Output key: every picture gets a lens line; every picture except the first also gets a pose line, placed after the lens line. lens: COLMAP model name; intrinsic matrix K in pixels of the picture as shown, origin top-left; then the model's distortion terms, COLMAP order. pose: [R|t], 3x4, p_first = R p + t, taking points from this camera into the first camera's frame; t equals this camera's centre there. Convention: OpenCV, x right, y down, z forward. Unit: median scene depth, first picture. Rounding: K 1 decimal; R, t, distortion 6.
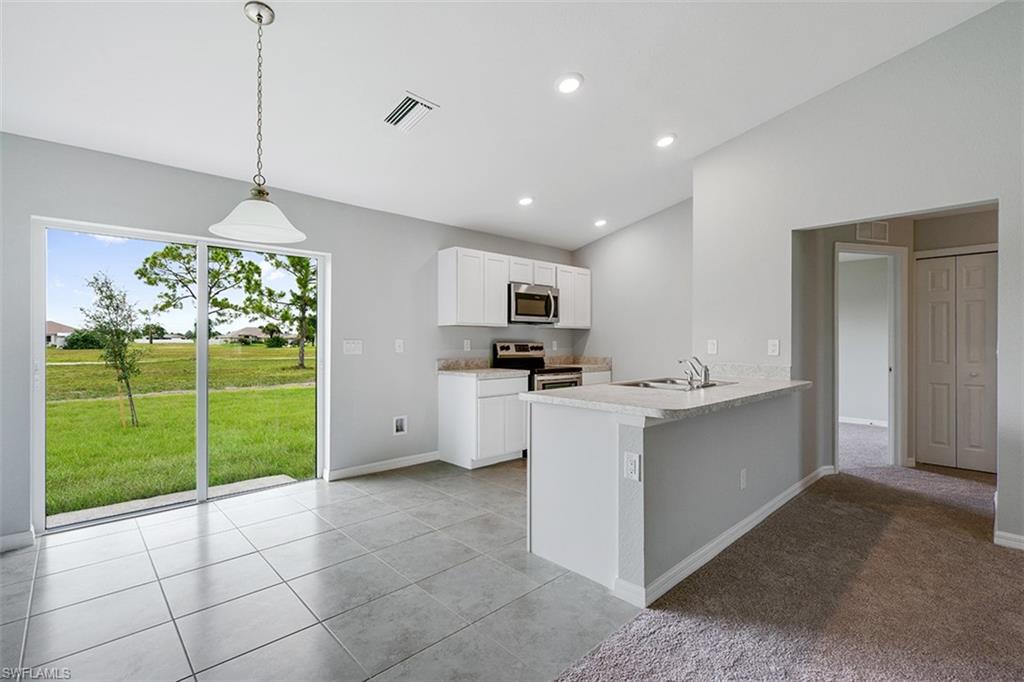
lens RADIAL K [[463.5, 0, 510.2], [0, 463.5, 341.2], [0, 0, 1]] dist [-0.002574, 0.000103]
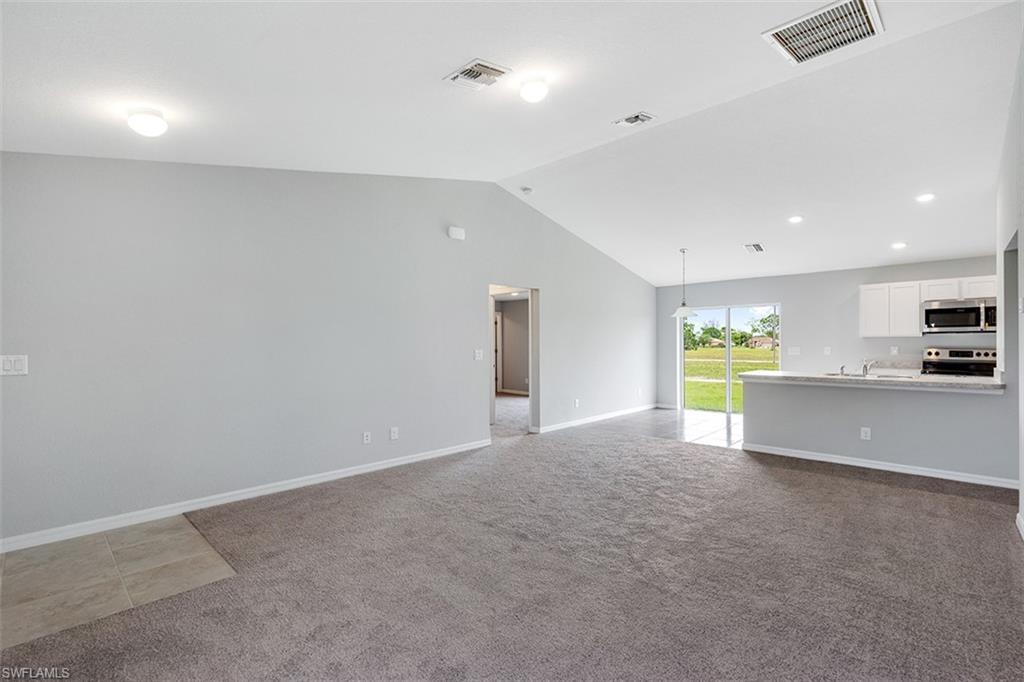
lens RADIAL K [[463.5, 0, 504.1], [0, 463.5, 343.3], [0, 0, 1]] dist [-0.002574, 0.000103]
pose [[0.039753, -0.004011, -0.999201, 1.170713], [0.002139, 0.999990, -0.003929, -0.009818], [0.999207, -0.001981, 0.039762, -0.190241]]
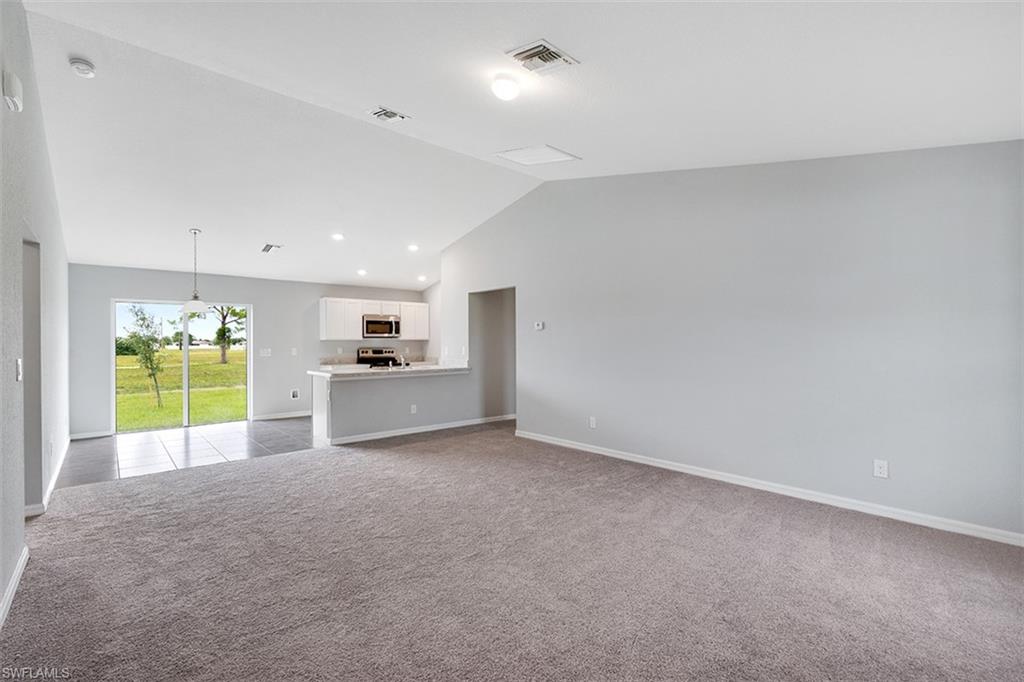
lens RADIAL K [[463.5, 0, 514.5], [0, 463.5, 341.5], [0, 0, 1]] dist [-0.002574, 0.000103]
pose [[0.999312, -0.008607, -0.036076, 0.609138], [0.008372, 0.999943, -0.006644, -0.008840], [0.036131, 0.006337, 0.999327, -0.707392]]
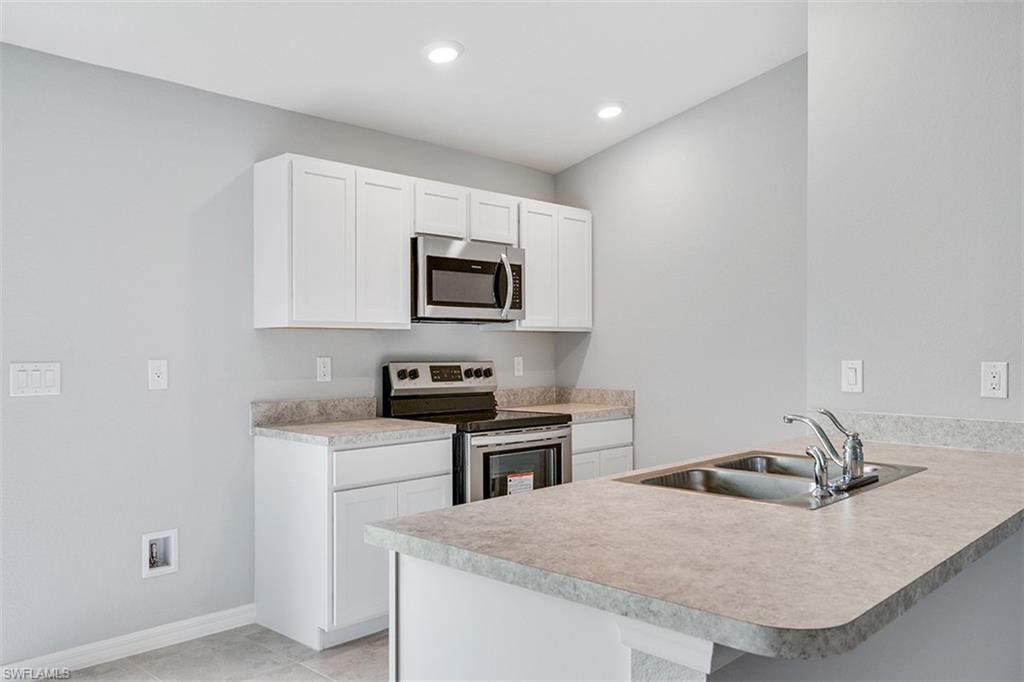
lens RADIAL K [[801.5, 0, 509.0], [0, 801.5, 341.9], [0, 0, 1]] dist [0.010377, 0.001390]
pose [[0.998717, -0.002623, 0.050568, 0.049849], [0.002862, 0.999985, -0.004664, -0.013982], [-0.050555, 0.004803, 0.998710, 0.182510]]
